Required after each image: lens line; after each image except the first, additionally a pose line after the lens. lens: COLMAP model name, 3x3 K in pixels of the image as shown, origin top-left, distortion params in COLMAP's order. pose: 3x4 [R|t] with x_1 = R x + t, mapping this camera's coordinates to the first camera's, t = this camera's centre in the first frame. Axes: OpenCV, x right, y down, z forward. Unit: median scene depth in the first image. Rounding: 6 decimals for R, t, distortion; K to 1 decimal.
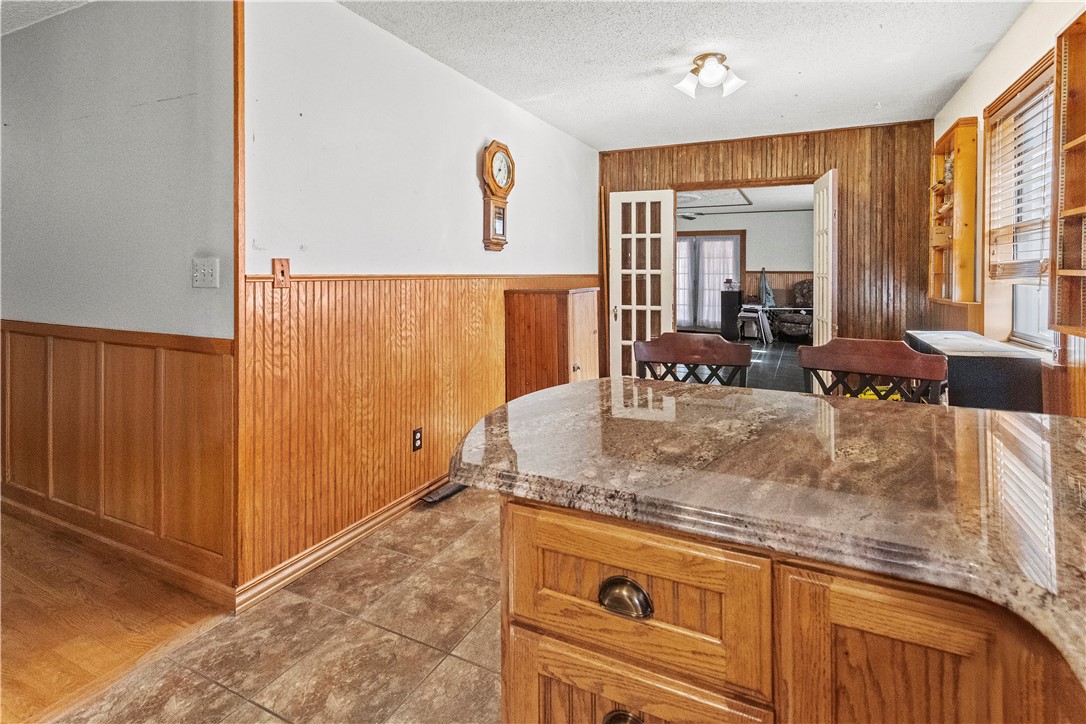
lens RADIAL K [[524.6, 0, 552.6], [0, 524.6, 270.6], [0, 0, 1]] dist [0.000417, -0.000129]
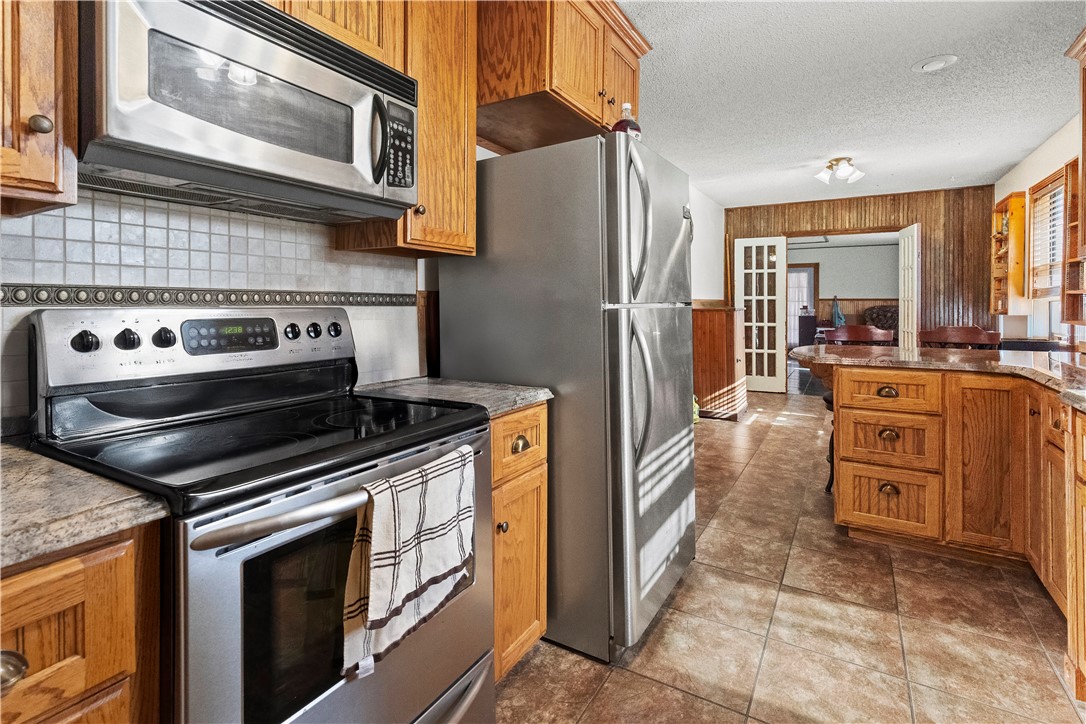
lens RADIAL K [[508.9, 0, 548.9], [0, 508.9, 303.7], [0, 0, 1]] dist [0.002405, 0.000313]
pose [[0.995847, -0.003993, -0.090950, -0.293256], [0.004322, 0.999985, 0.003416, 0.012539], [0.090935, -0.003795, 0.995850, -0.407210]]
